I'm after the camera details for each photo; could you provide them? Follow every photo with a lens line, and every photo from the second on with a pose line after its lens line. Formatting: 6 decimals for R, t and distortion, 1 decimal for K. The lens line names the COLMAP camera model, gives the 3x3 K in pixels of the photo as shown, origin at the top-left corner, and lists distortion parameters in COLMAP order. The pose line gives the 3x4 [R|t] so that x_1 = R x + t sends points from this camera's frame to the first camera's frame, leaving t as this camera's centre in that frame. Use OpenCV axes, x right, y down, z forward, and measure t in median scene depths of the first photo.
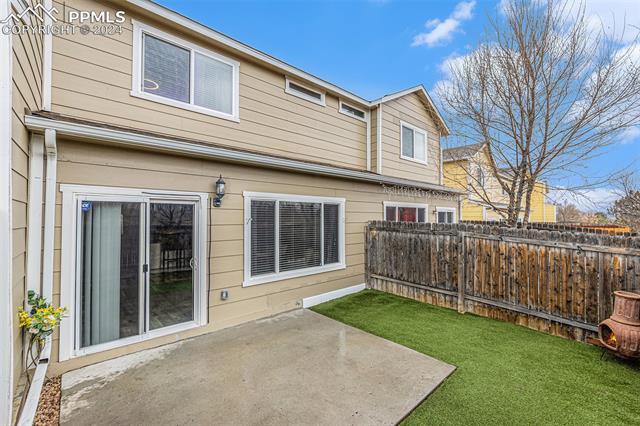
lens RADIAL K [[273.5, 0, 319.4], [0, 273.5, 214.6], [0, 0, 1]] dist [0.015445, -0.000414]
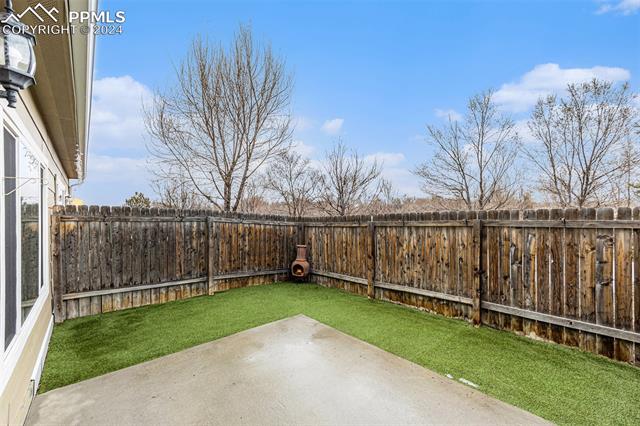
lens RADIAL K [[273.5, 0, 319.4], [0, 273.5, 213.5], [0, 0, 1]] dist [0.015445, -0.000414]
pose [[0.027066, 0.006542, 0.999612, -0.497651], [-0.005167, 0.999966, -0.006405, 0.051584], [-0.999620, -0.004991, 0.027099, 0.544327]]
